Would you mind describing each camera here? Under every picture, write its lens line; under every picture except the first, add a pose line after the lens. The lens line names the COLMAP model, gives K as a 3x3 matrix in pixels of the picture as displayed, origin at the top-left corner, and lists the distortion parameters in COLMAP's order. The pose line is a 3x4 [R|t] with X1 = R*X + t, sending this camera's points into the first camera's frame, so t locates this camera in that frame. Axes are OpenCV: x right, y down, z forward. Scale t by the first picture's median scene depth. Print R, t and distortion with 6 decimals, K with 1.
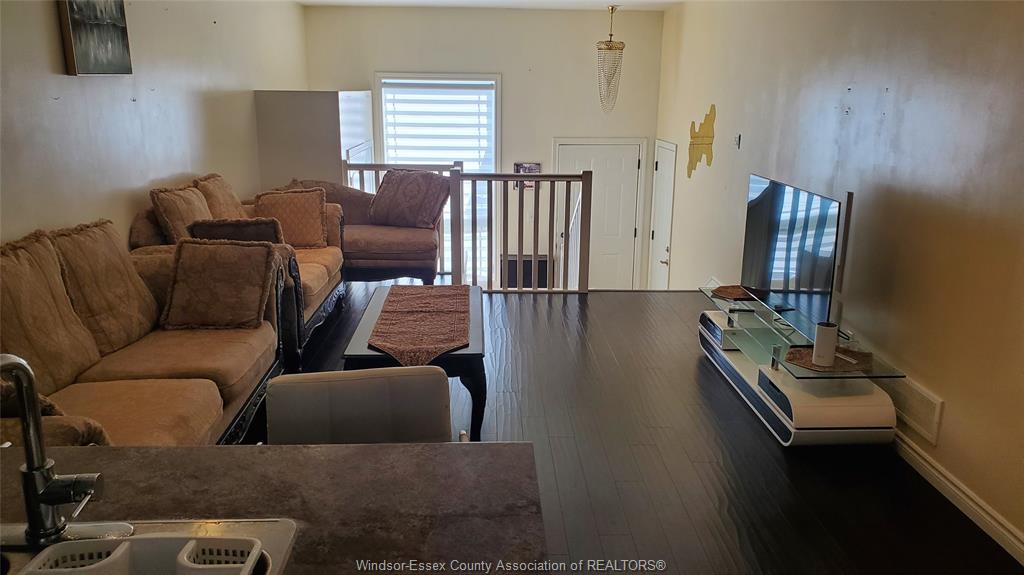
lens RADIAL K [[792.8, 0, 506.0], [0, 792.8, 296.9], [0, 0, 1]] dist [0.048589, -0.094771]
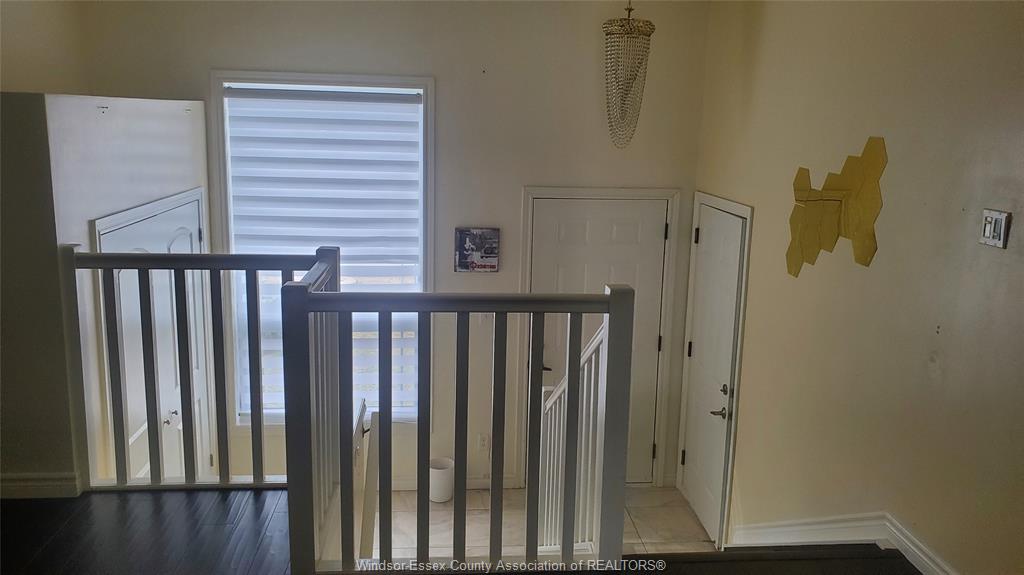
lens RADIAL K [[792.8, 0, 510.1], [0, 792.8, 306.2], [0, 0, 1]] dist [0.048589, -0.094771]
pose [[0.998084, 0.000366, 0.061865, 0.023320], [0.000775, 0.999830, -0.018427, -0.187768], [-0.061861, 0.018439, 0.997914, 0.770567]]
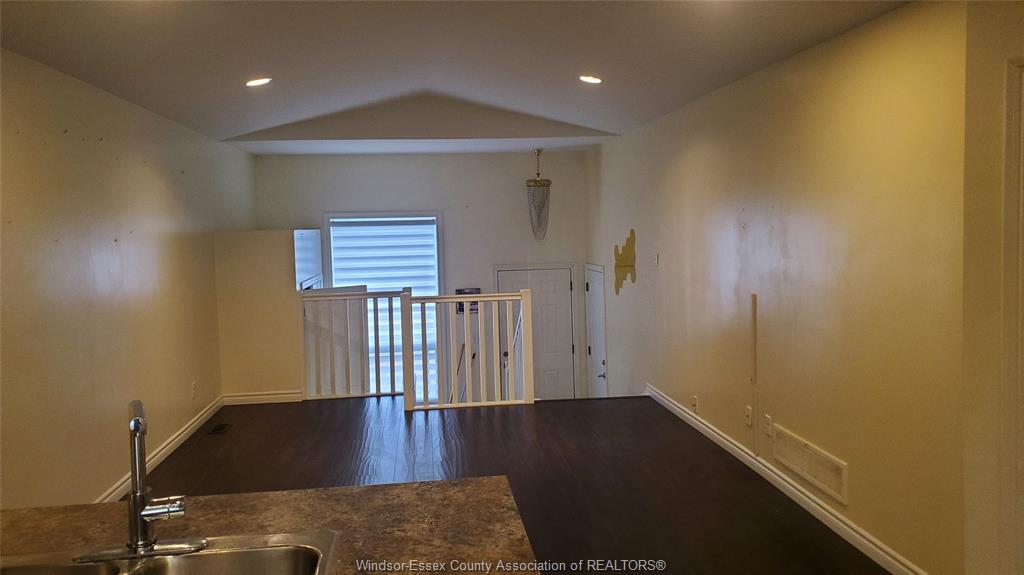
lens RADIAL K [[792.8, 0, 511.1], [0, 792.8, 278.8], [0, 0, 1]] dist [0.048589, -0.094771]
pose [[0.995122, -0.042801, 0.088879, -0.020165], [0.058911, 0.980513, -0.187416, 0.039717], [-0.079125, 0.191737, 0.978251, -0.104645]]
